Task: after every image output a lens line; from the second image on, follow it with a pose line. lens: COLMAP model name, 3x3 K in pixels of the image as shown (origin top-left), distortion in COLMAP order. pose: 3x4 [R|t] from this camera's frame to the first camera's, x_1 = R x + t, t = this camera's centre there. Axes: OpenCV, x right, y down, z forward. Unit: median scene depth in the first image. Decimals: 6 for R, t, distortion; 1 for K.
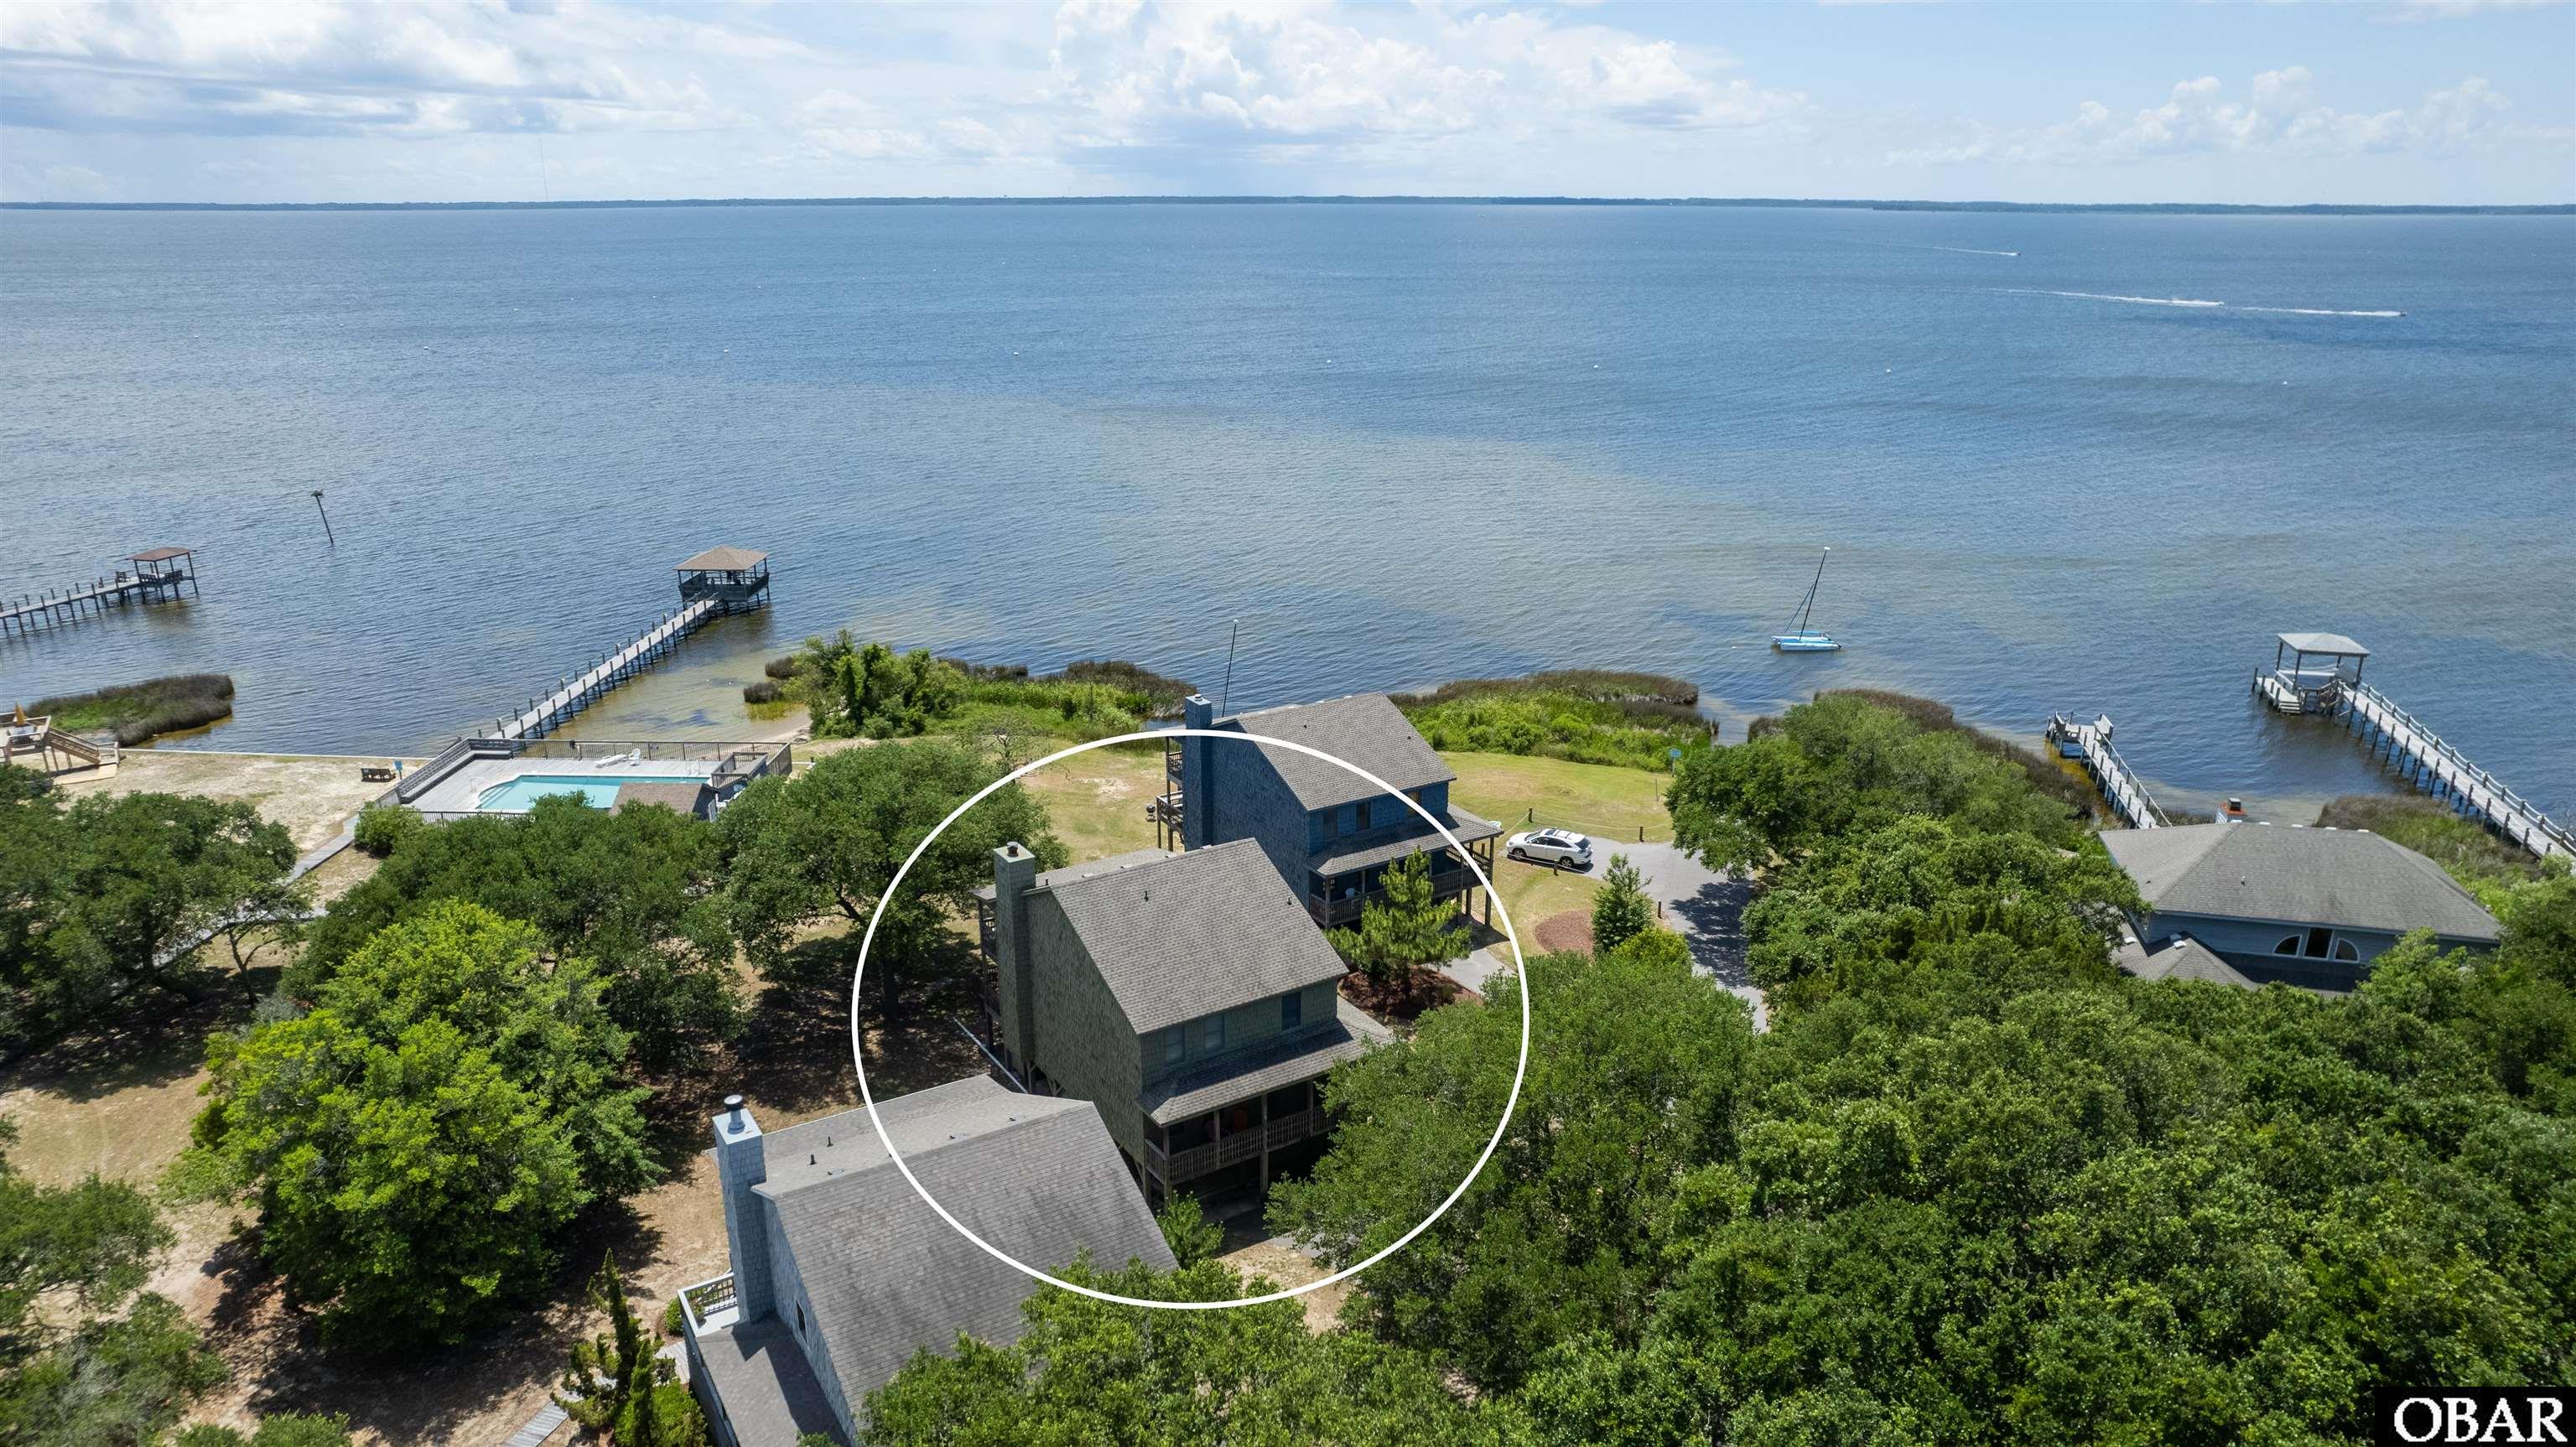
lens RADIAL K [[1636.6, 0, 1288.0], [0, 1636.6, 723.5], [0, 0, 1]] dist [-0.051641, 0.043455]
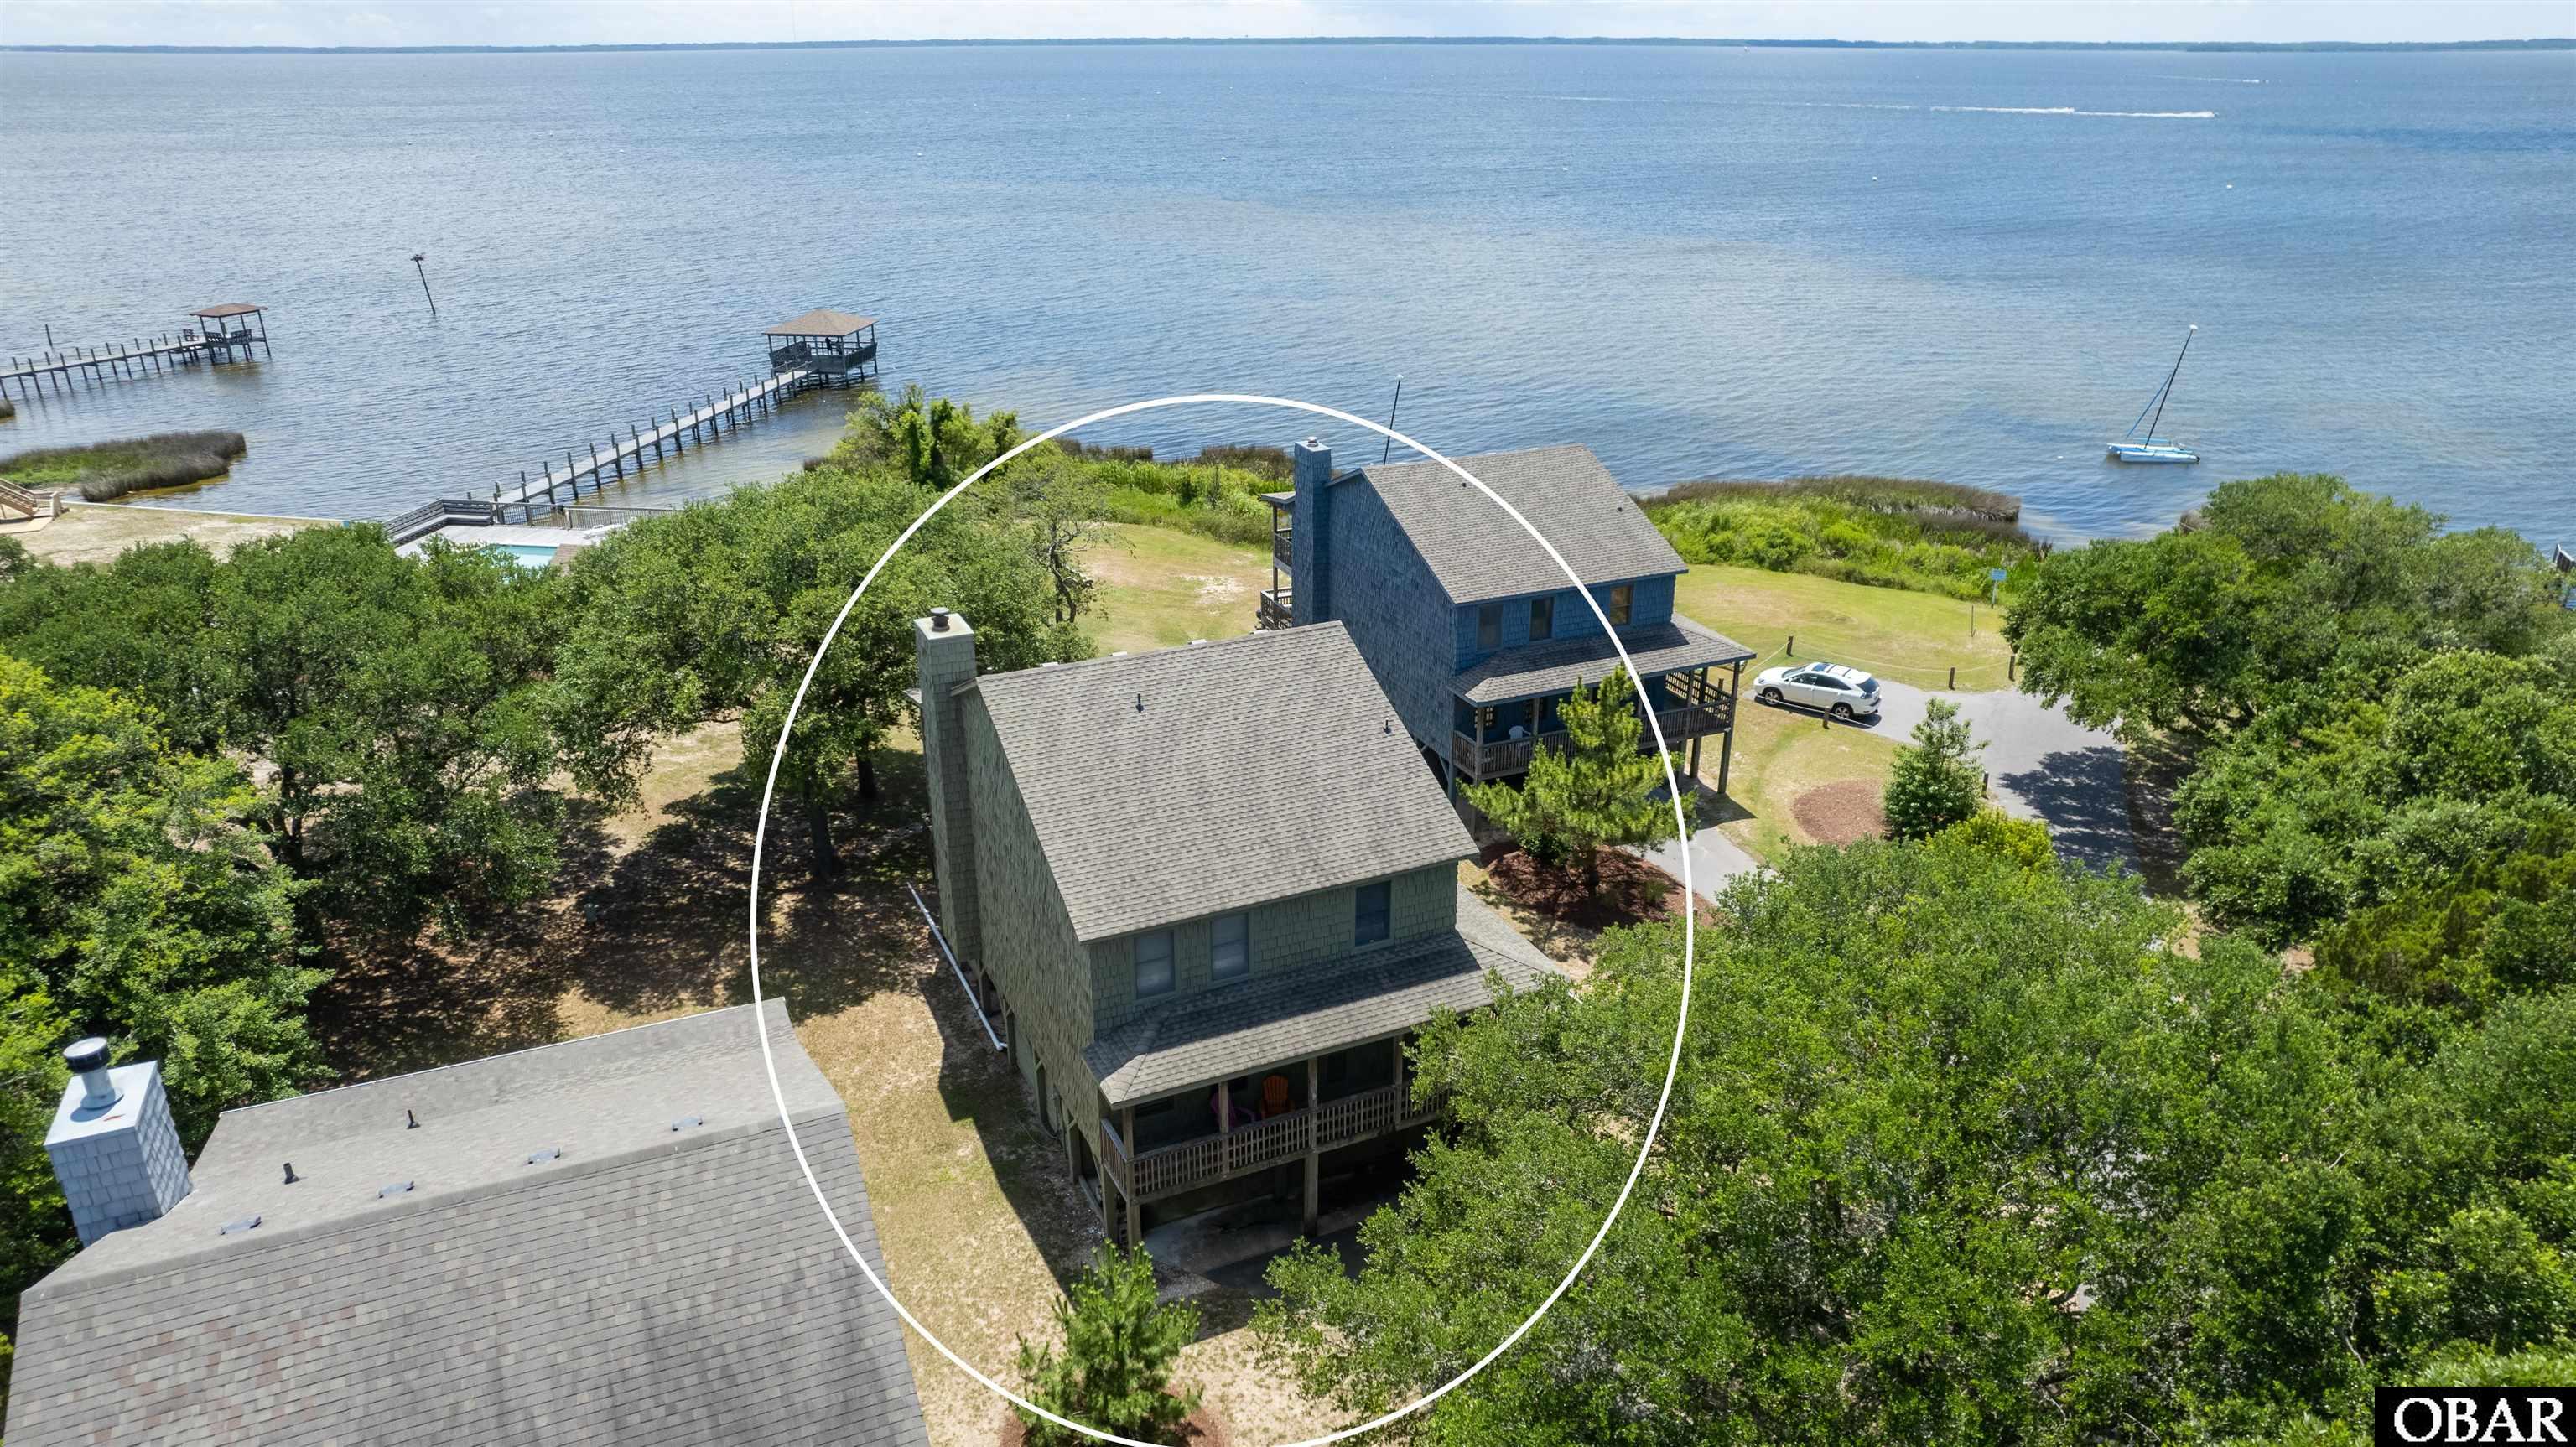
lens RADIAL K [[1636.6, 0, 1288.0], [0, 1636.6, 723.5], [0, 0, 1]] dist [-0.051641, 0.043455]
pose [[0.989778, 0.050667, -0.133313, 0.034839], [-0.039472, 0.995571, 0.085320, 0.046750], [0.137046, -0.079185, 0.987395, 0.330054]]
